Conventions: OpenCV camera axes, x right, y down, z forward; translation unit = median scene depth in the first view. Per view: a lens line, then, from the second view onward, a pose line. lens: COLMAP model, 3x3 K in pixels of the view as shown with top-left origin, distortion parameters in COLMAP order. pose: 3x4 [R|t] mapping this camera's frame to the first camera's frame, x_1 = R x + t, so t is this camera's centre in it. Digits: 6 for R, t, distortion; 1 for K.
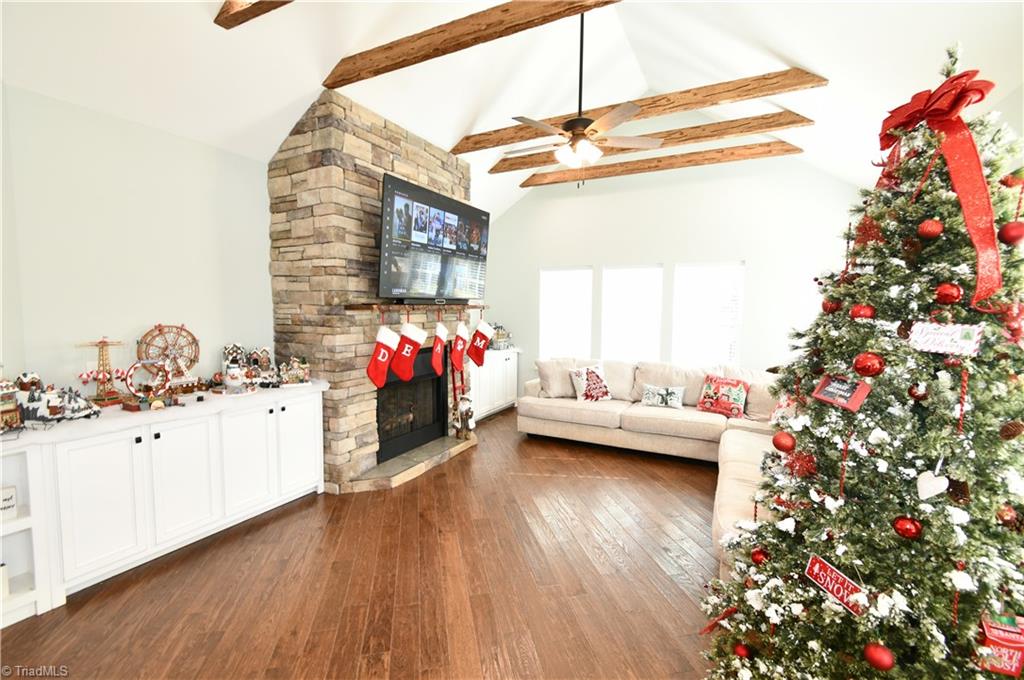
lens RADIAL K [[448.4, 0, 511.5], [0, 448.4, 341.3], [0, 0, 1]] dist [0.005115, -0.001444]
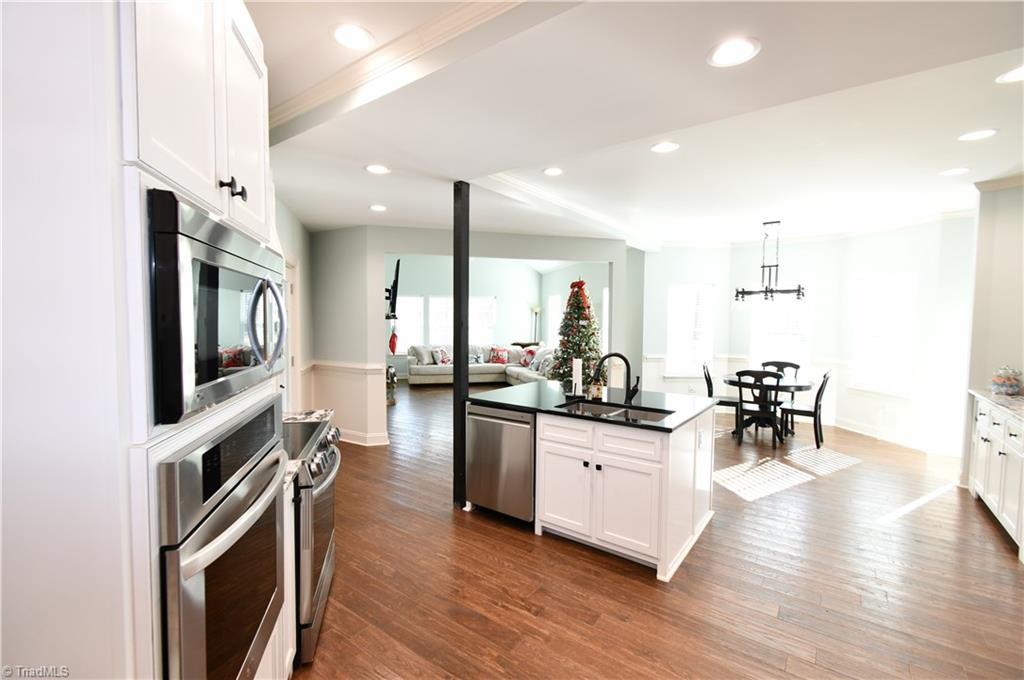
lens RADIAL K [[448.4, 0, 514.7], [0, 448.4, 340.4], [0, 0, 1]] dist [0.005115, -0.001444]
pose [[0.740984, -0.034185, 0.670652, -1.242122], [0.050806, 0.998695, -0.005228, 0.069487], [-0.669598, 0.037947, 0.741753, -0.945036]]
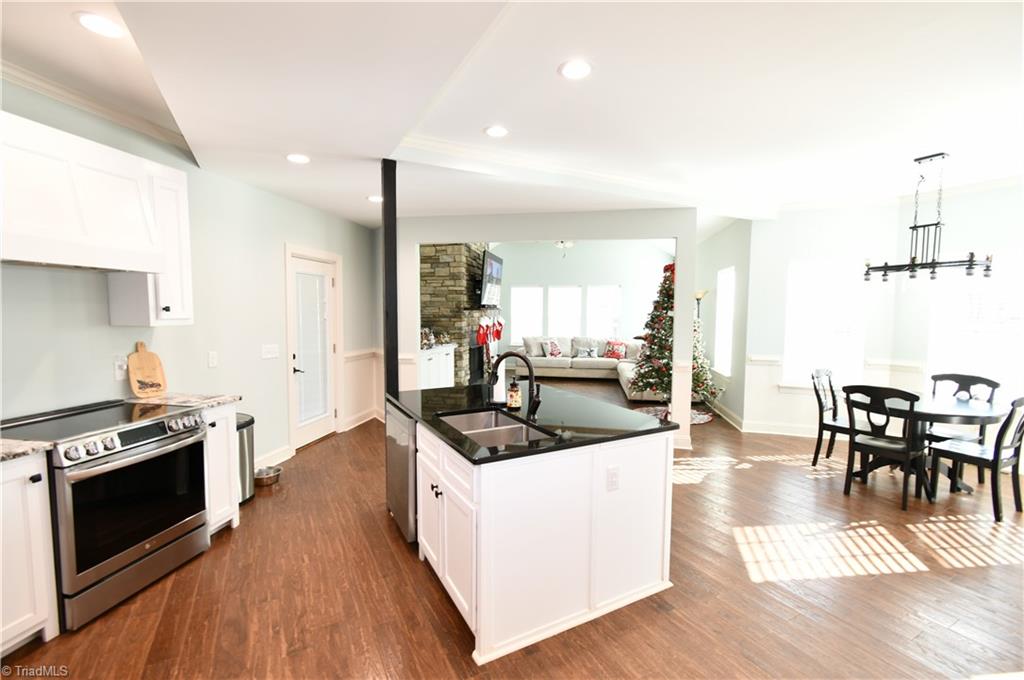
lens RADIAL K [[448.4, 0, 515.0], [0, 448.4, 340.3], [0, 0, 1]] dist [0.005115, -0.001444]
pose [[0.956002, -0.023331, 0.292430, -0.727873], [0.025404, 0.999672, -0.003290, 0.083985], [-0.292257, 0.010574, 0.956281, -1.075234]]
